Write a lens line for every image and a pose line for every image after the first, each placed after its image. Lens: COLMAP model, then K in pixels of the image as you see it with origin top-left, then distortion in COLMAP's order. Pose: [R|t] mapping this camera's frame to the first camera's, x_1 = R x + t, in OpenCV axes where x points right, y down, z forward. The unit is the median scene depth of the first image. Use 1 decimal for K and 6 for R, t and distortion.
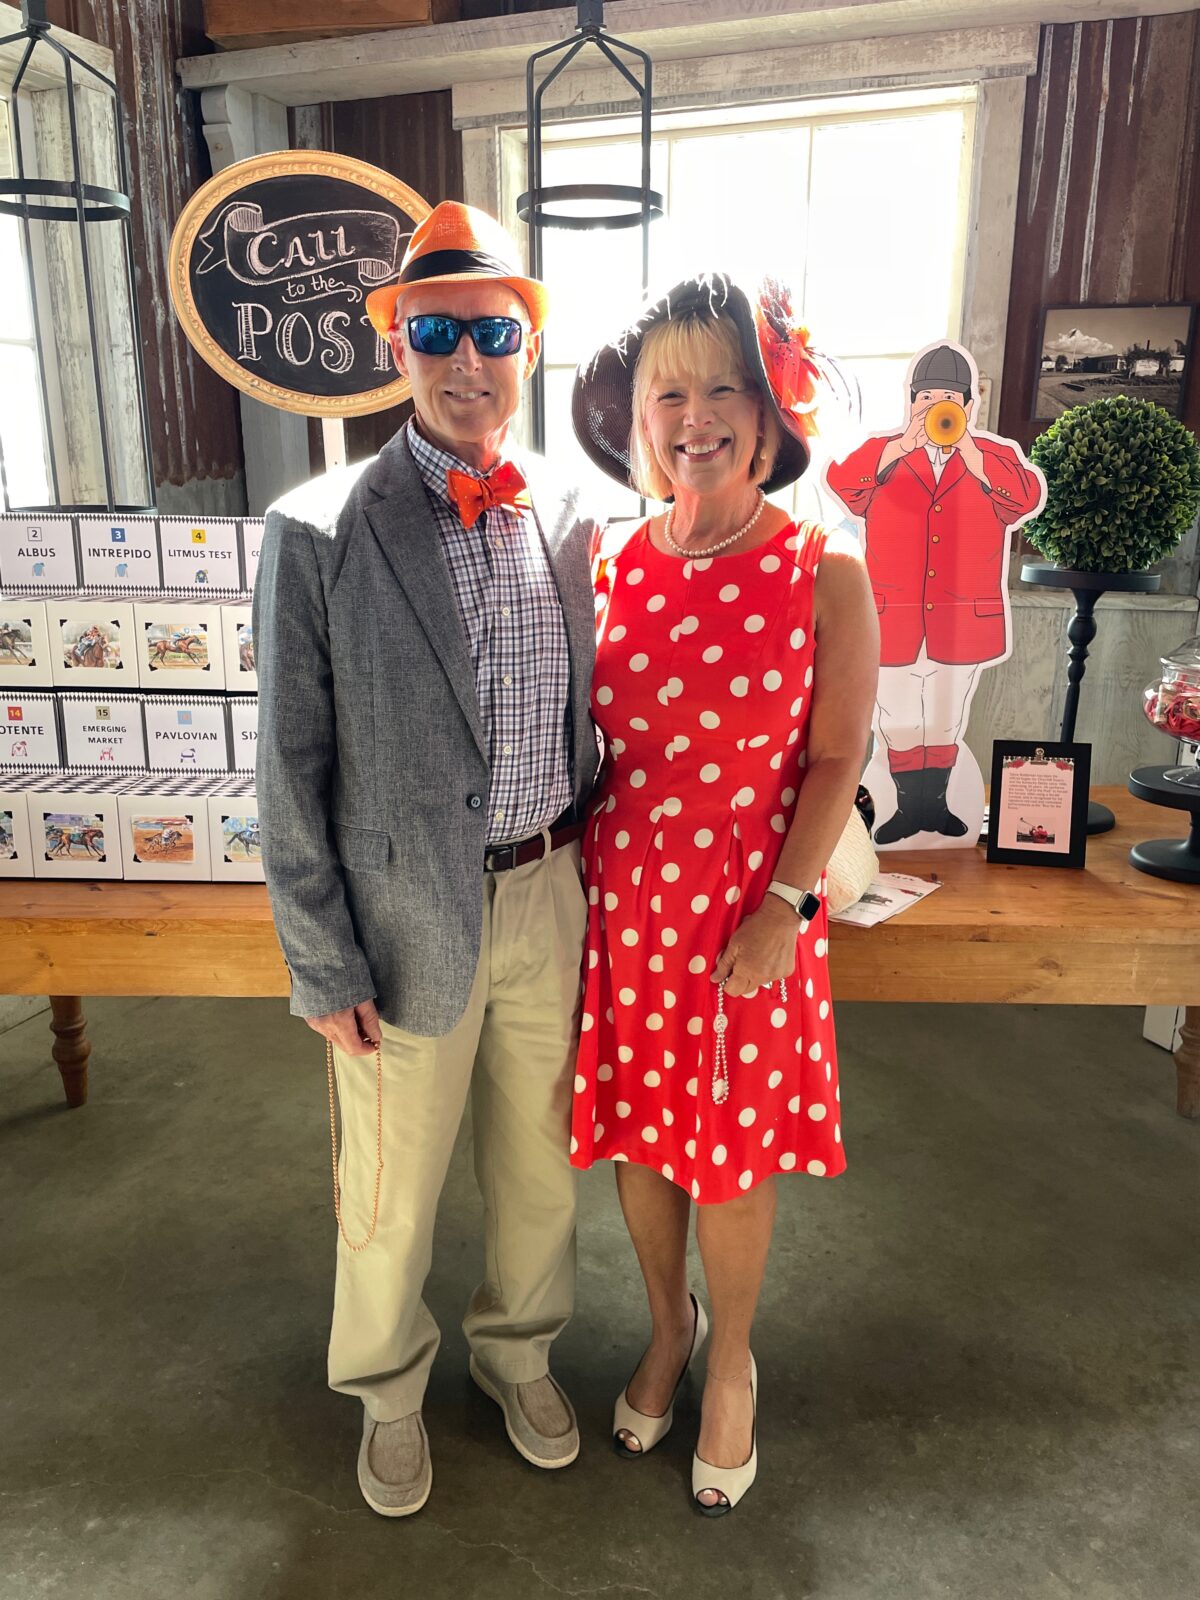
lens RADIAL K [[1184.7, 0, 600.0], [0, 1184.7, 800.0], [0, 0, 1]] dist [0.003193, -0.007379]
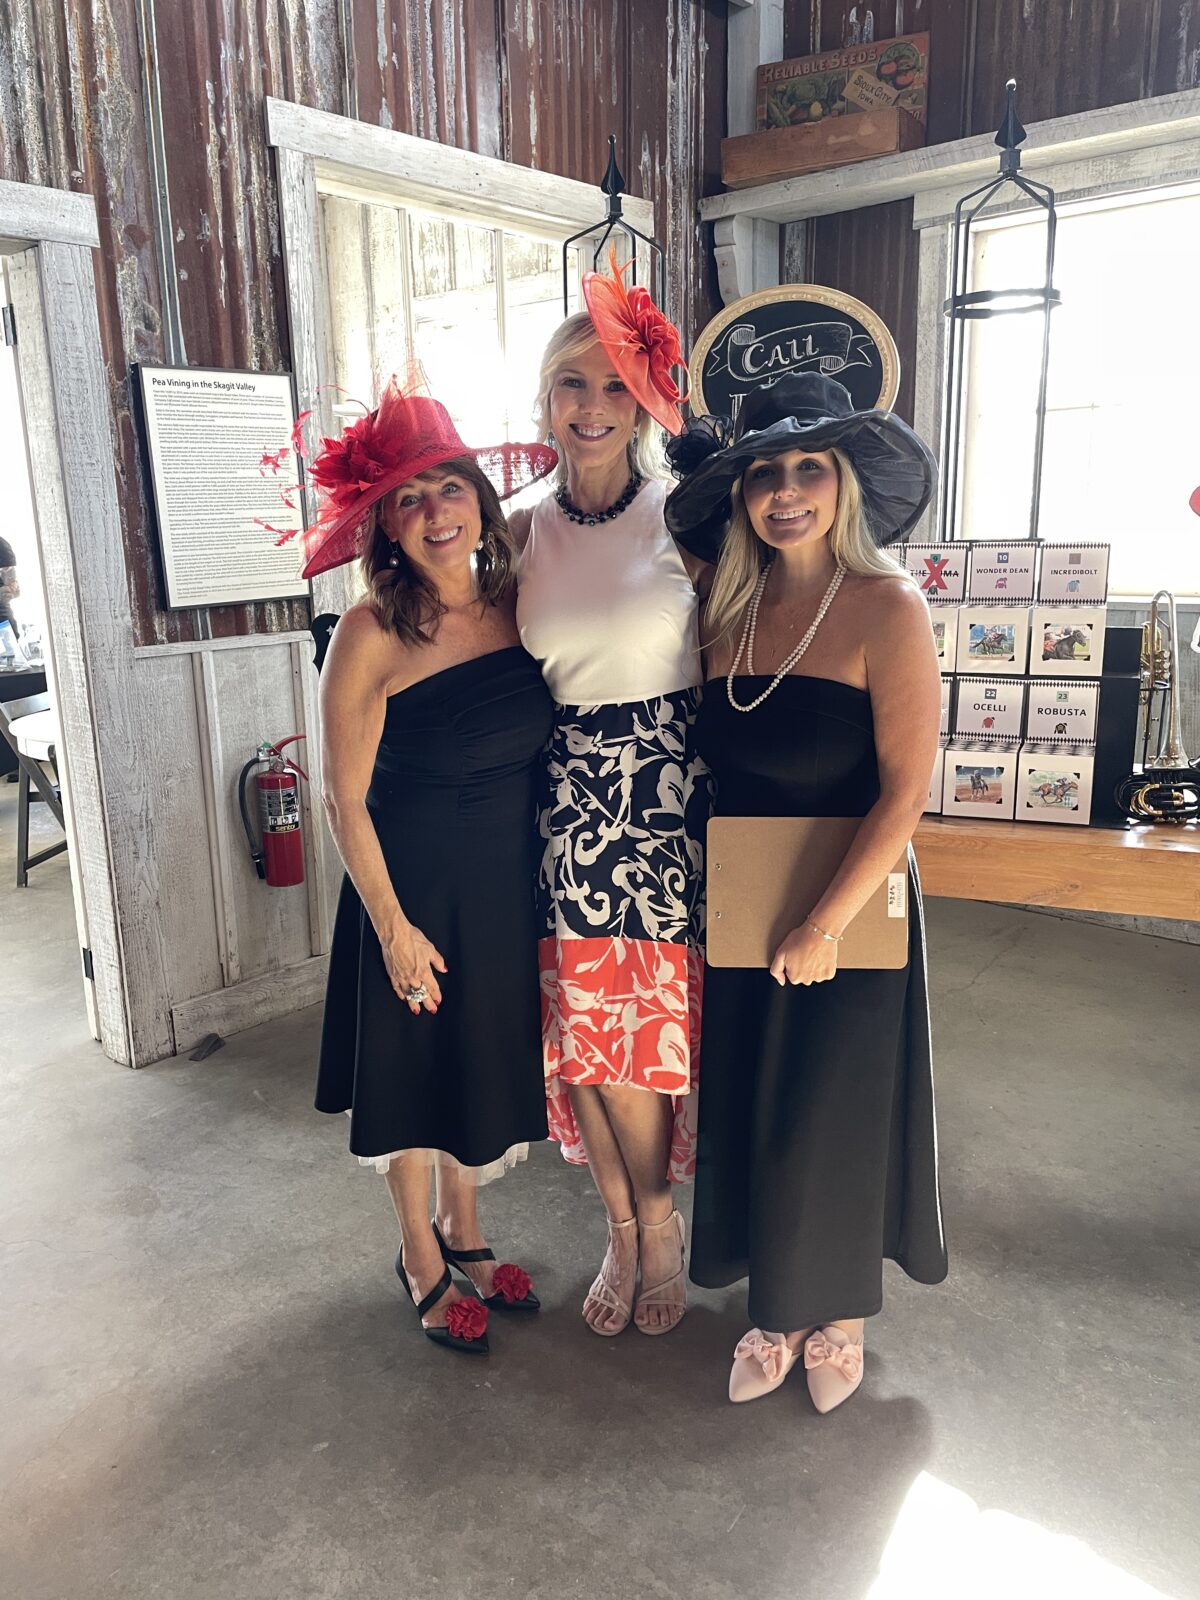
lens RADIAL K [[1184.7, 0, 600.0], [0, 1184.7, 800.0], [0, 0, 1]] dist [0.003193, -0.007379]
pose [[0.929387, 0.064100, -0.363497, 0.062057], [-0.076178, 0.996914, -0.018972, 0.069352], [0.361159, 0.045323, 0.931402, -0.239635]]
